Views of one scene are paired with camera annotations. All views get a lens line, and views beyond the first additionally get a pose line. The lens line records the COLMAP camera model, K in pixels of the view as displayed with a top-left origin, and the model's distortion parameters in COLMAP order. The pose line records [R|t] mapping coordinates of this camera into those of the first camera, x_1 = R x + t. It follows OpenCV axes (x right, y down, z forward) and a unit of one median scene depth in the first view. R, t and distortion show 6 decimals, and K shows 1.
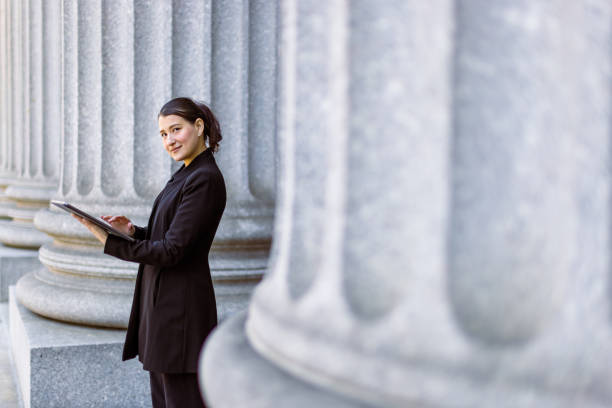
lens RADIAL K [[844.9, 0, 306.0], [0, 844.9, 204.0], [0, 0, 1]] dist [-0.010489, 0.005604]
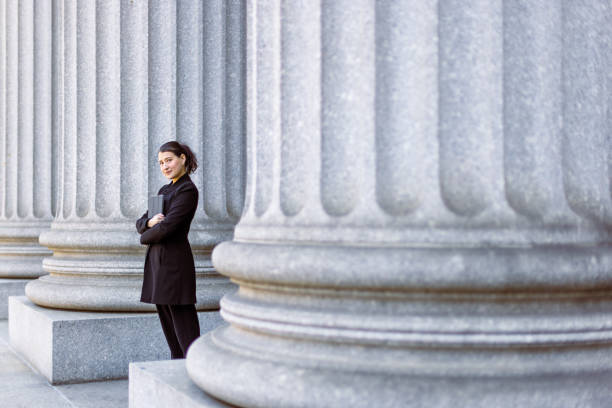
lens RADIAL K [[844.9, 0, 306.0], [0, 844.9, 204.0], [0, 0, 1]] dist [-0.010489, 0.005604]
pose [[0.995446, -0.013762, 0.094330, -0.032460], [0.020673, 0.997141, -0.072687, 0.078703], [-0.093060, 0.074306, 0.992884, -0.408638]]
